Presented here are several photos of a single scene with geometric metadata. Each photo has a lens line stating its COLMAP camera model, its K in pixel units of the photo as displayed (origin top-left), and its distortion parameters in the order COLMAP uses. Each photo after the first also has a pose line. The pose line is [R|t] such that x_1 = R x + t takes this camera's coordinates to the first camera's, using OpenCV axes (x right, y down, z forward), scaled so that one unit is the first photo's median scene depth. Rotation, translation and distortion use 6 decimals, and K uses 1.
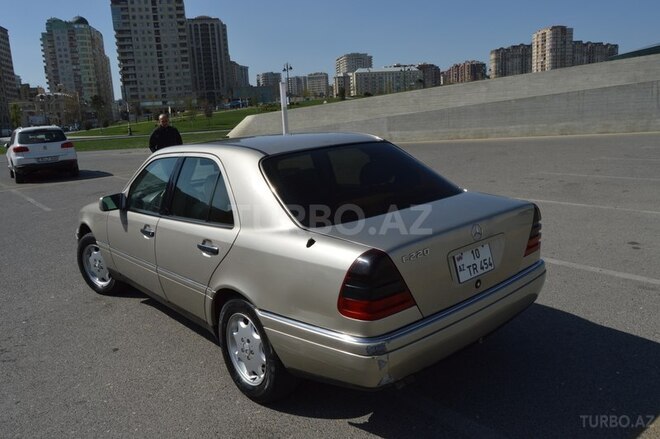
lens RADIAL K [[518.7, 0, 331.6], [0, 518.7, 220.7], [0, 0, 1]] dist [-0.011787, 0.005298]
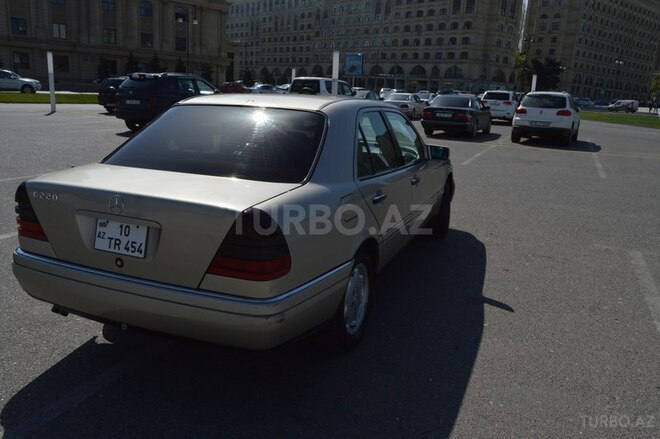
lens RADIAL K [[518.7, 0, 326.4], [0, 518.7, 216.1], [0, 0, 1]] dist [-0.011787, 0.005298]
pose [[0.448113, 0.291915, -0.844974, 0.184279], [-0.253476, 0.947884, 0.193042, -0.034298], [0.857289, 0.127676, 0.498753, 0.132465]]
